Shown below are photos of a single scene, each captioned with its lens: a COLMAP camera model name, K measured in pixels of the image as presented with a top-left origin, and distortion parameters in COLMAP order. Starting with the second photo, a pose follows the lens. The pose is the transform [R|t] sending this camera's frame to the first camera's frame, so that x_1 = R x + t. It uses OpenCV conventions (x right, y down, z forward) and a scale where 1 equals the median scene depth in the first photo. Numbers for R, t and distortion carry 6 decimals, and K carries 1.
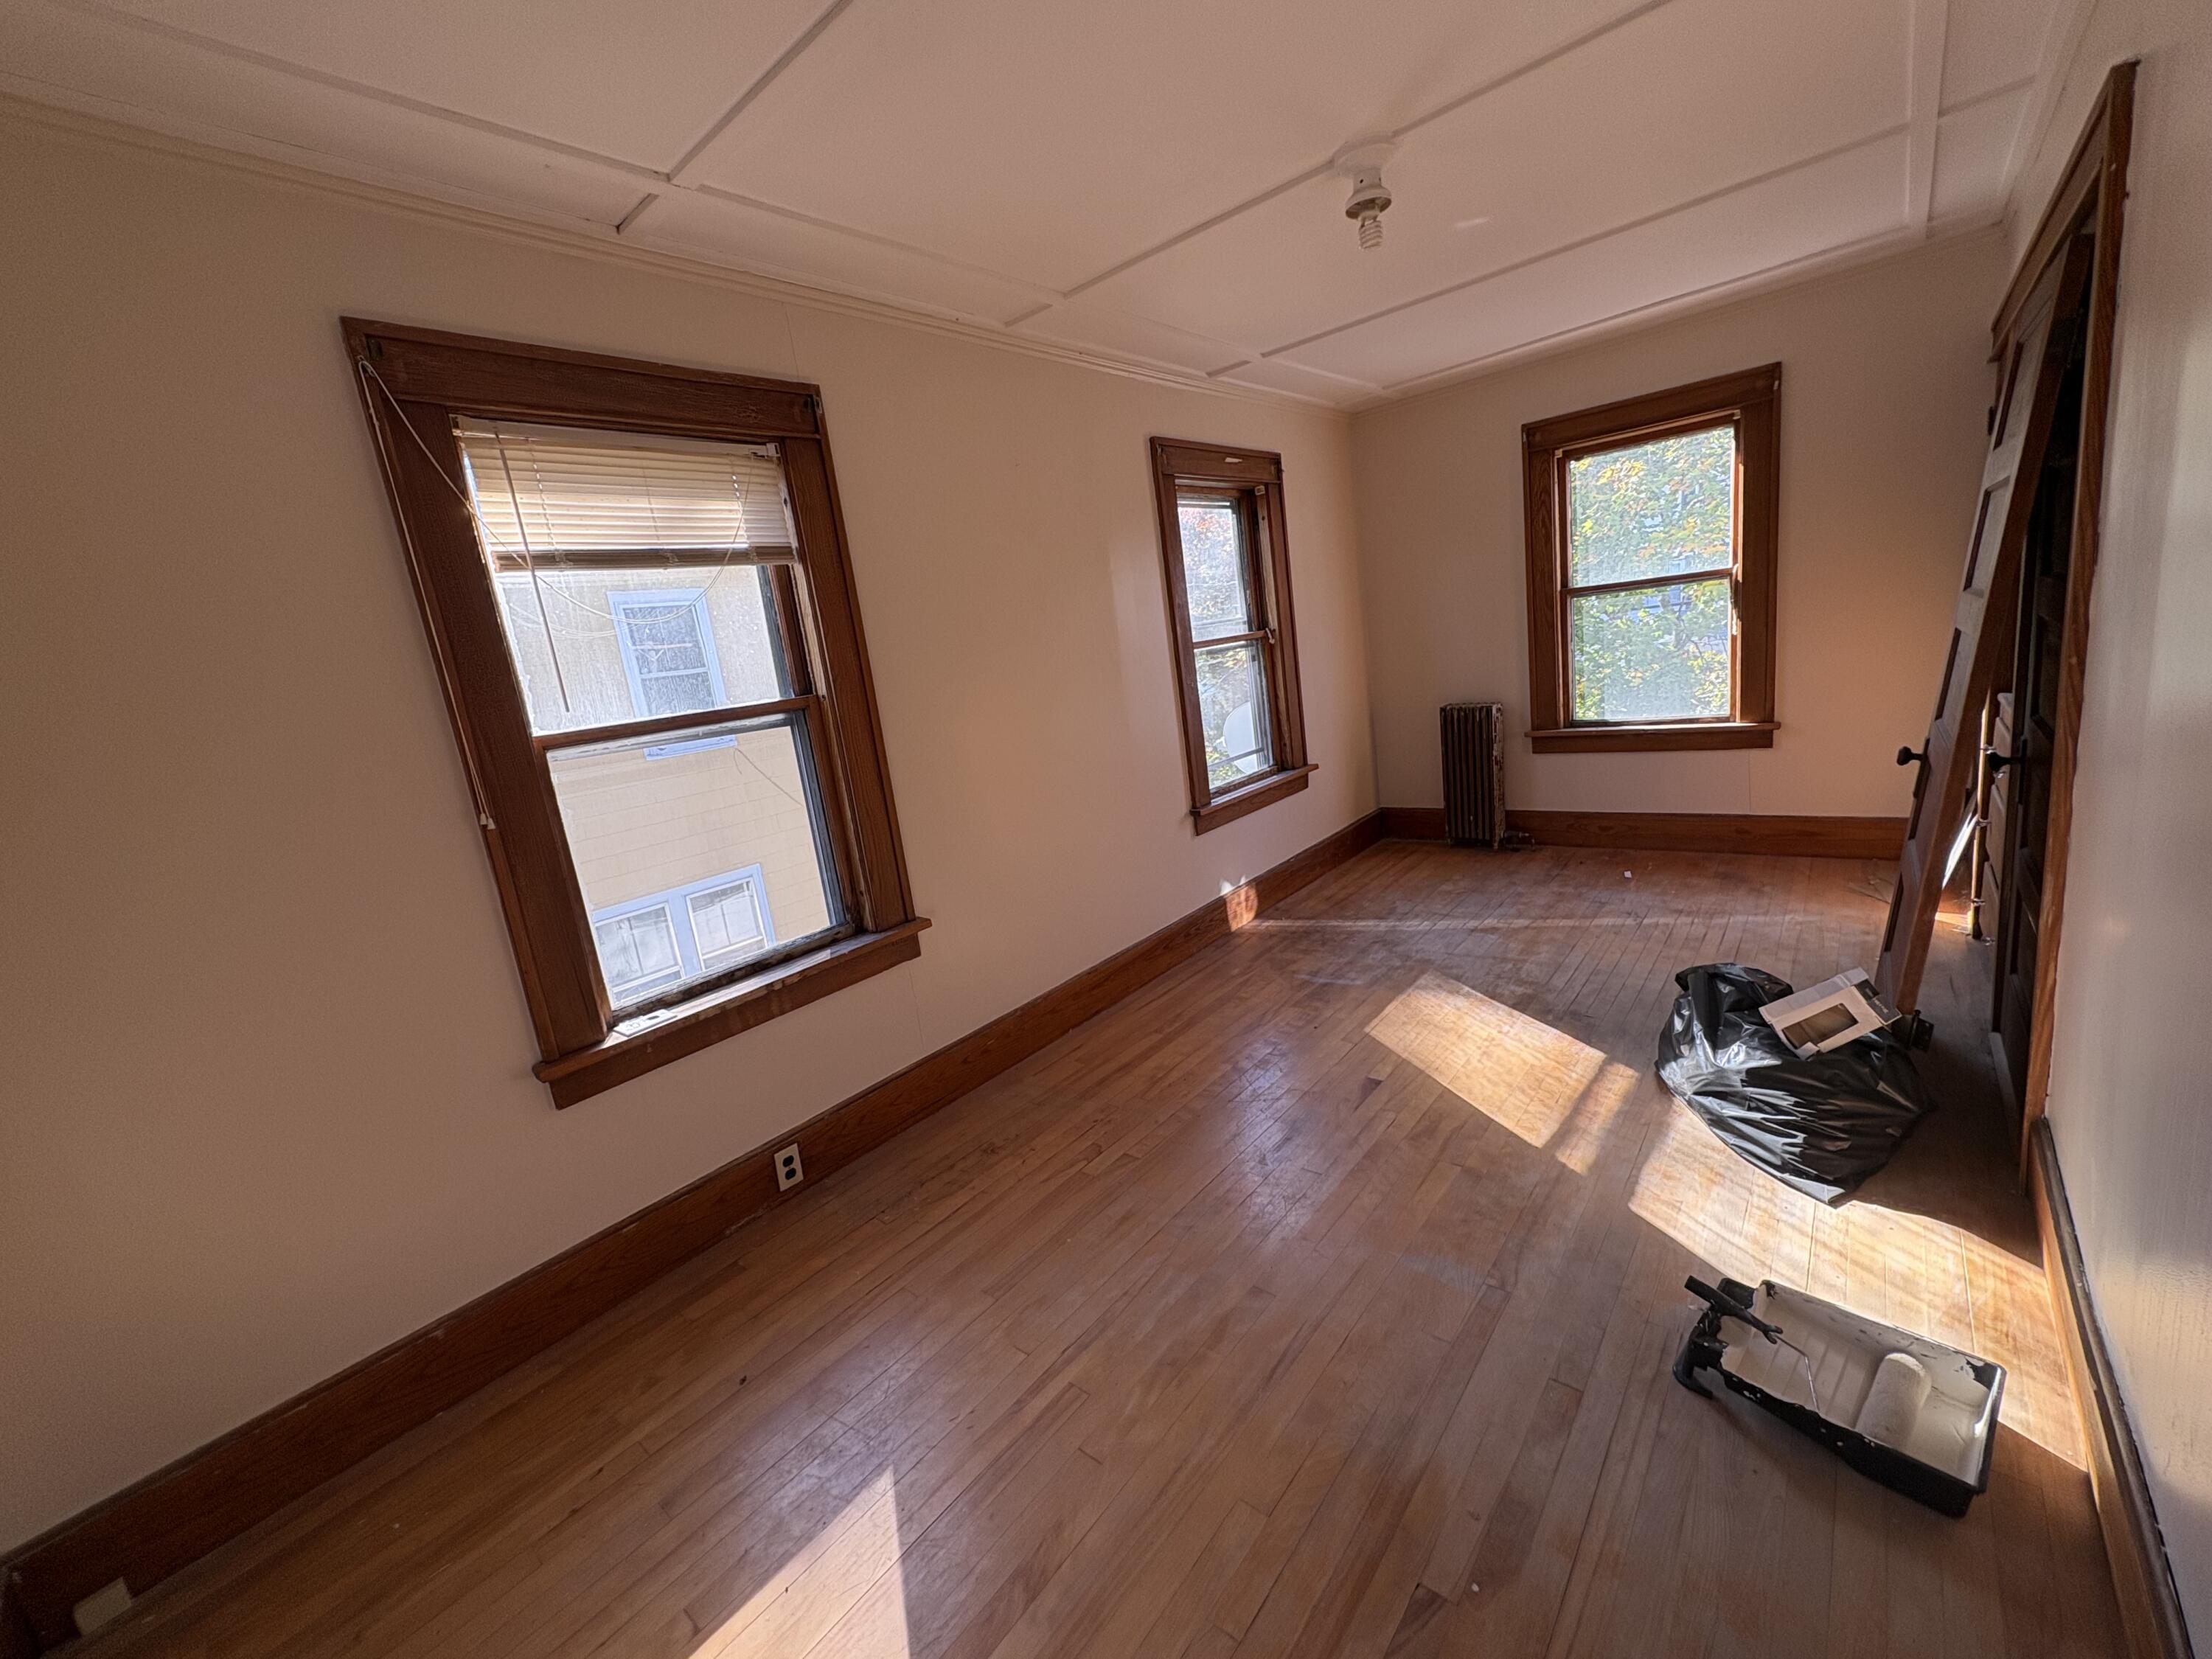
lens RADIAL K [[878.2, 0, 1099.7], [0, 878.2, 826.1], [0, 0, 1]] dist [-0.001993, 0.000647]
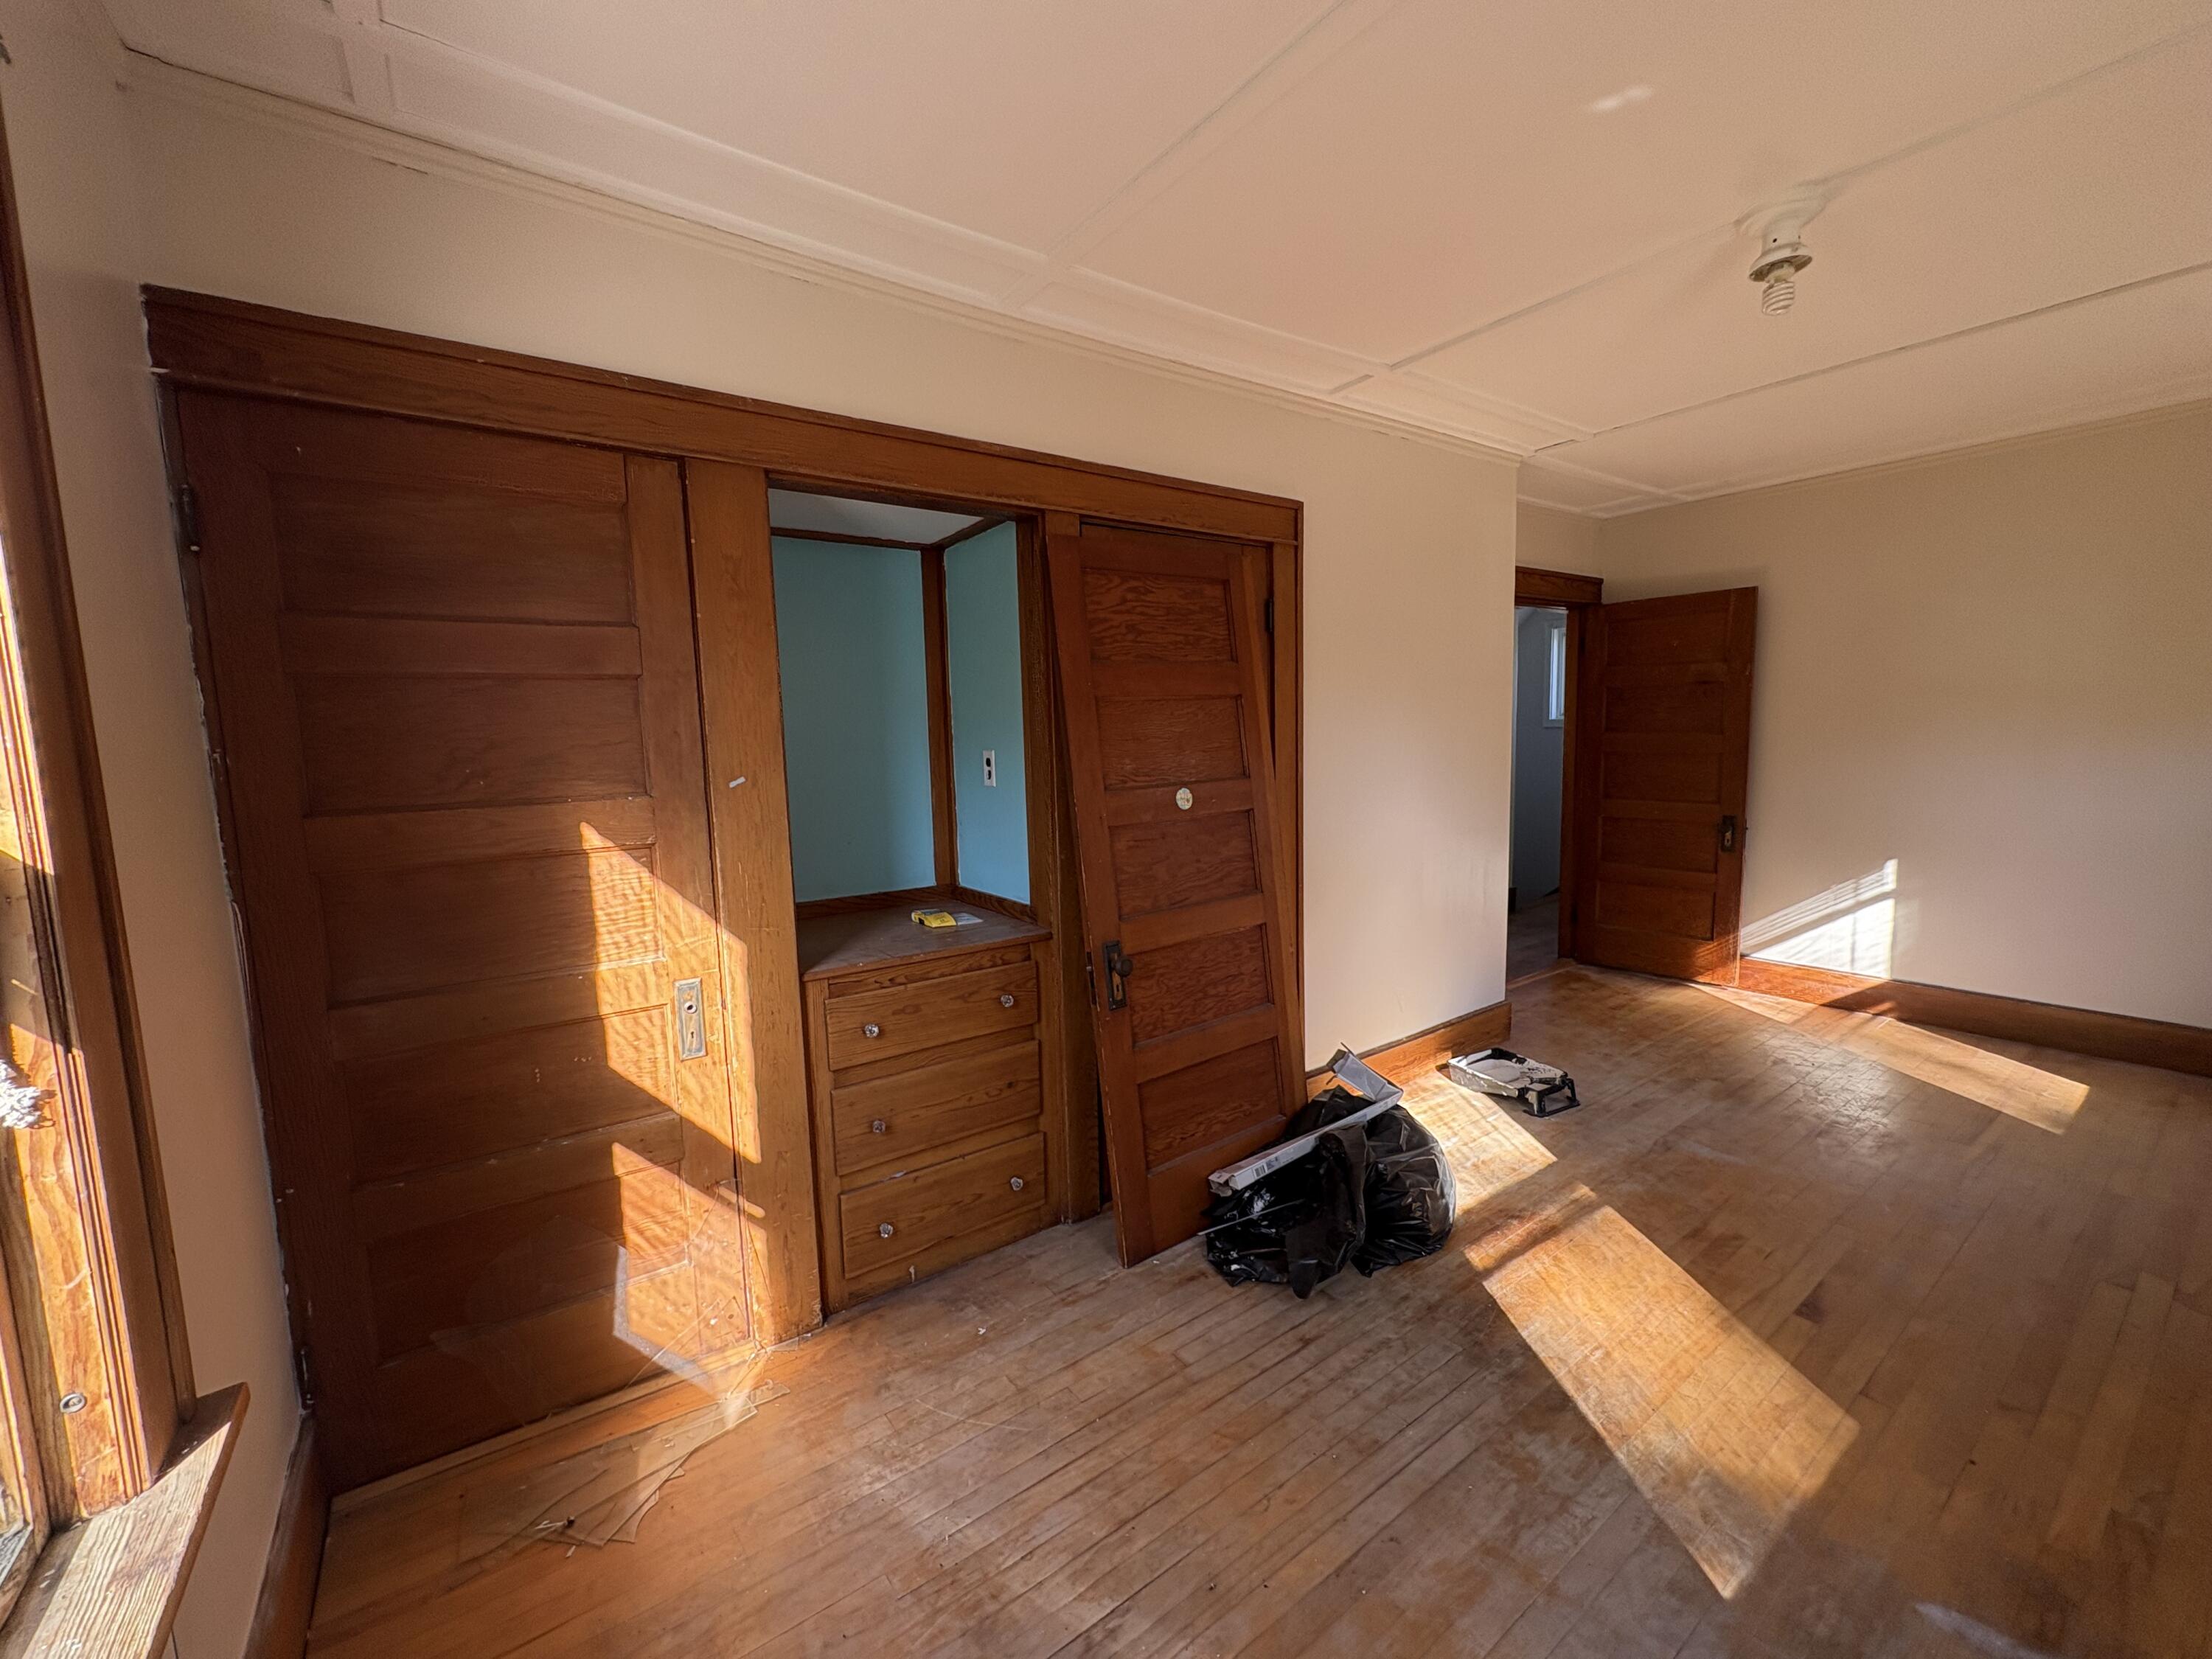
lens RADIAL K [[878.2, 0, 1101.1], [0, 878.2, 826.0], [0, 0, 1]] dist [-0.001993, 0.000647]
pose [[-0.956790, 0.132117, 0.259031, 0.707305], [0.202675, 0.941780, 0.268278, -0.480647], [-0.208506, 0.309185, -0.927863, 1.863935]]
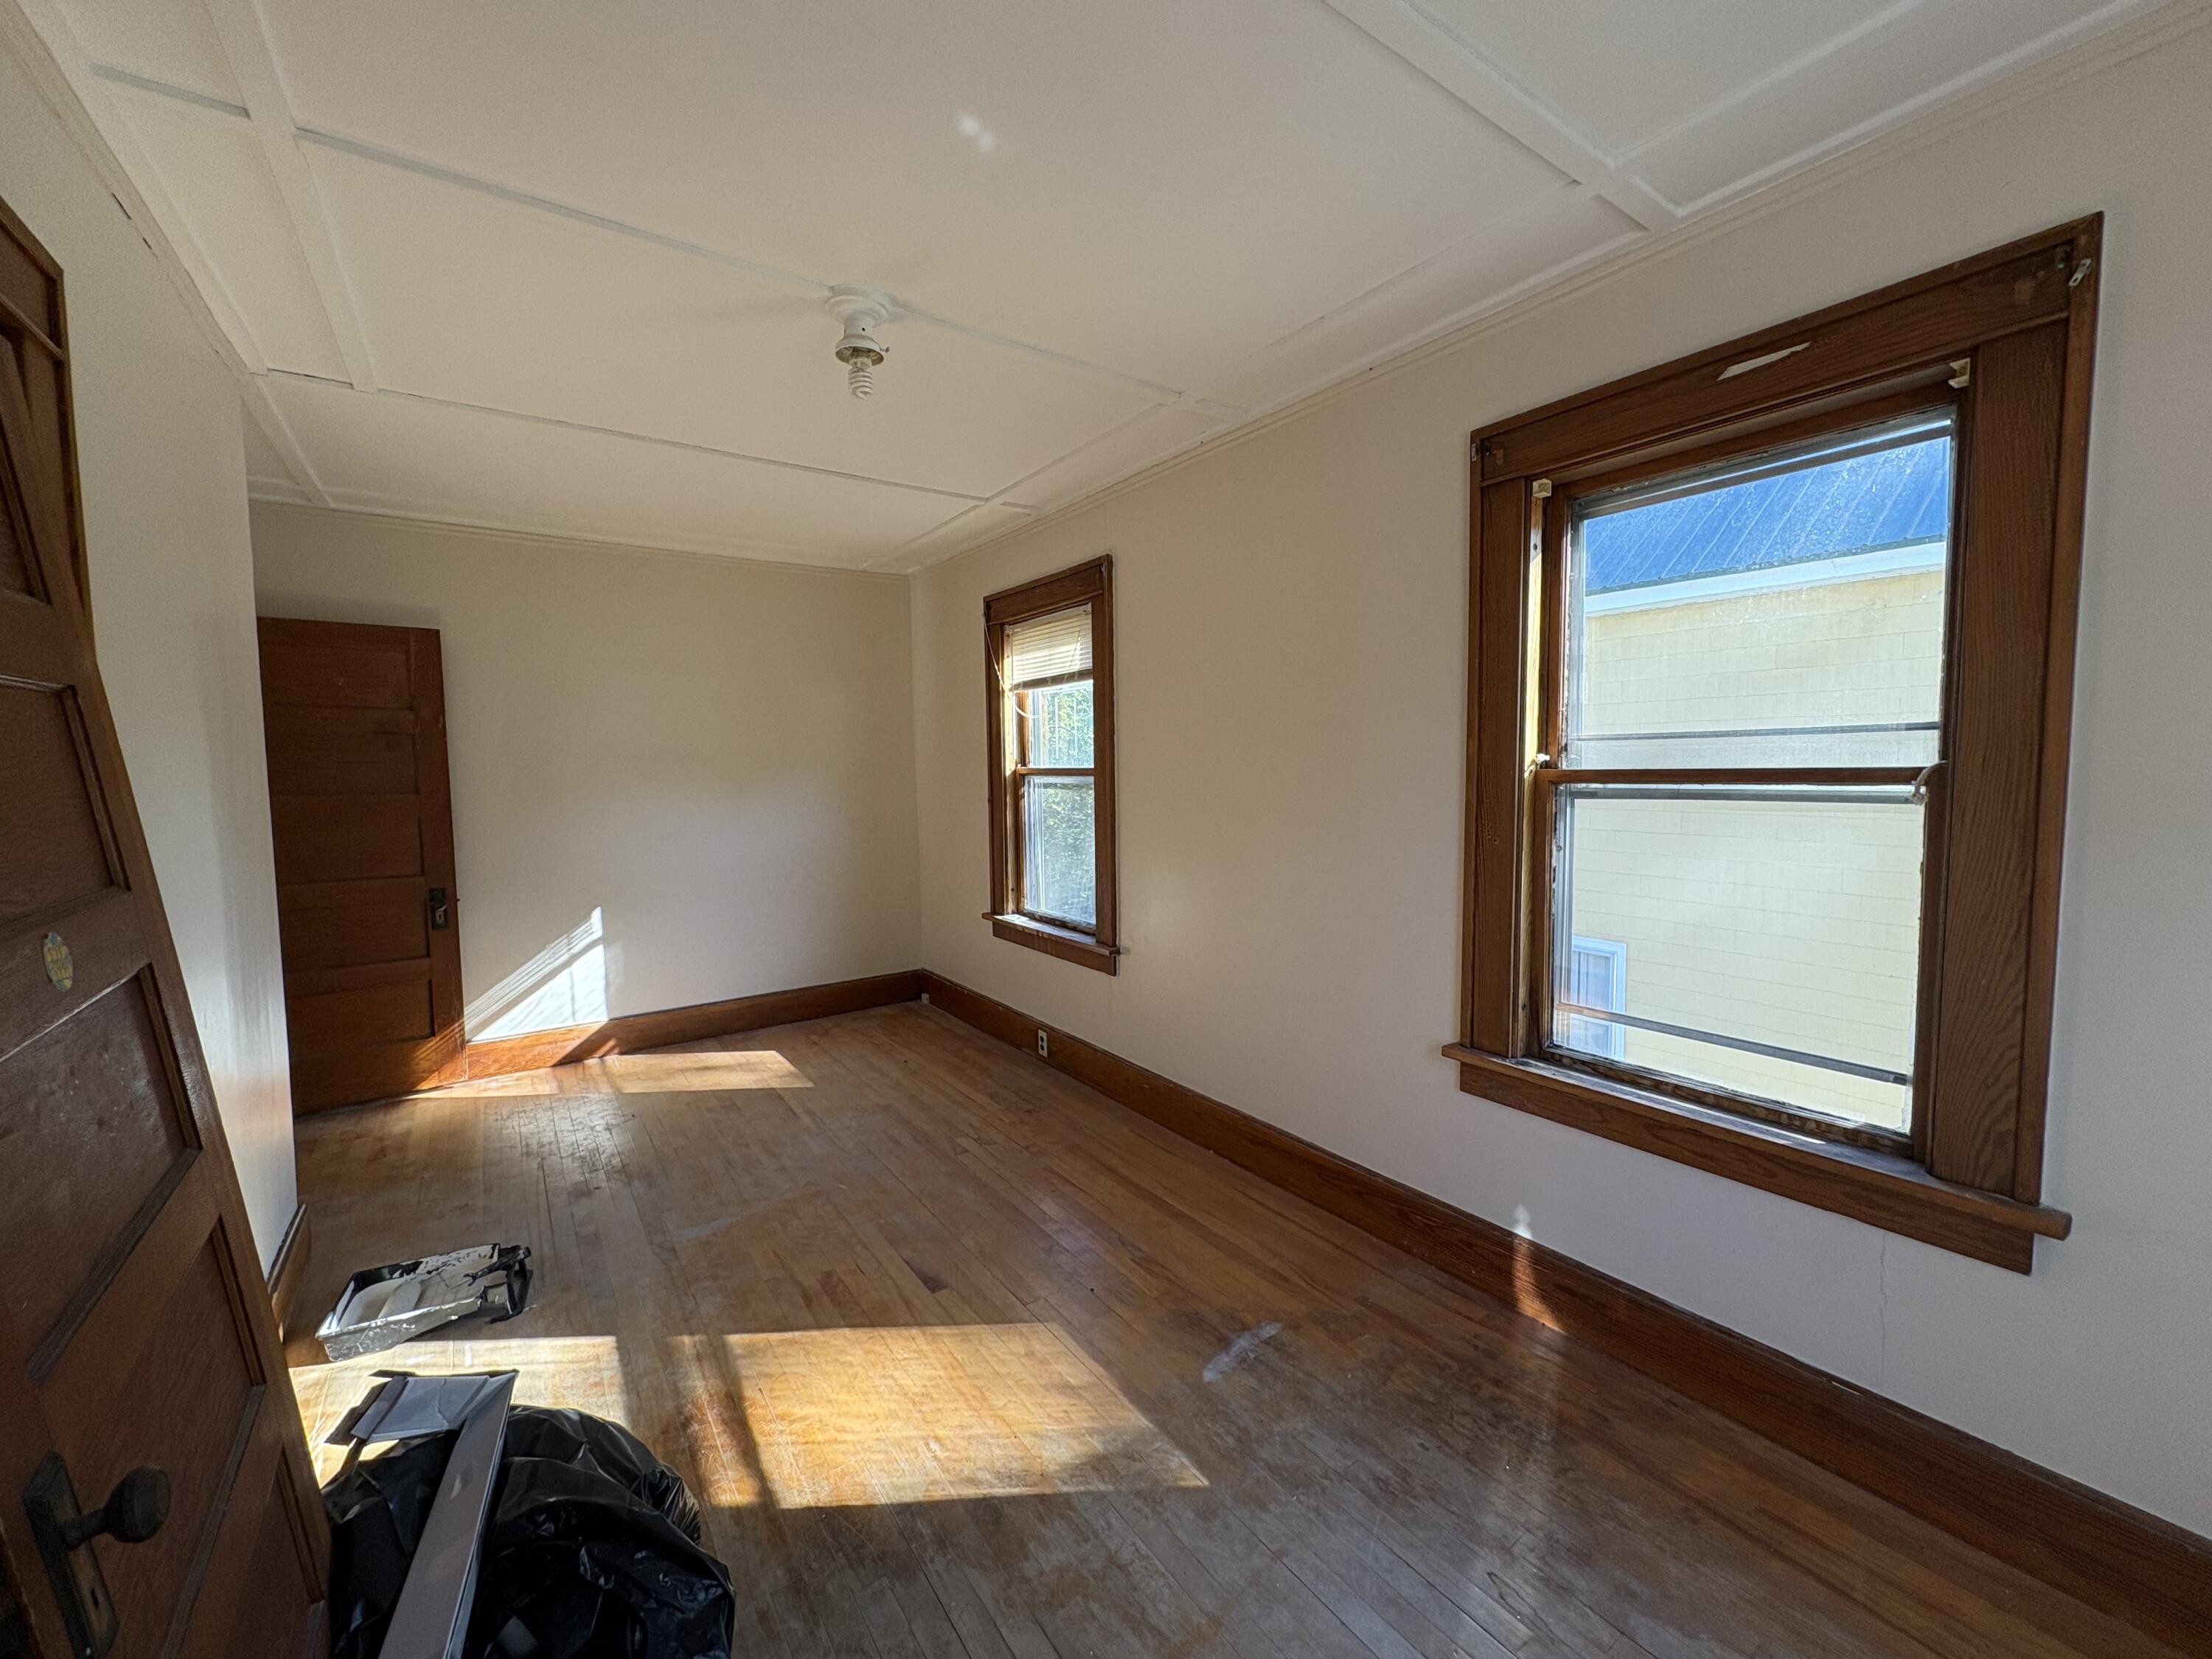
lens RADIAL K [[878.2, 0, 1104.8], [0, 878.2, 825.5], [0, 0, 1]] dist [-0.001993, 0.000647]
pose [[-0.241606, 0.202196, -0.949075, 1.103119], [-0.151326, 0.958234, 0.242670, -0.423328], [0.958502, 0.202250, -0.200918, 1.358601]]
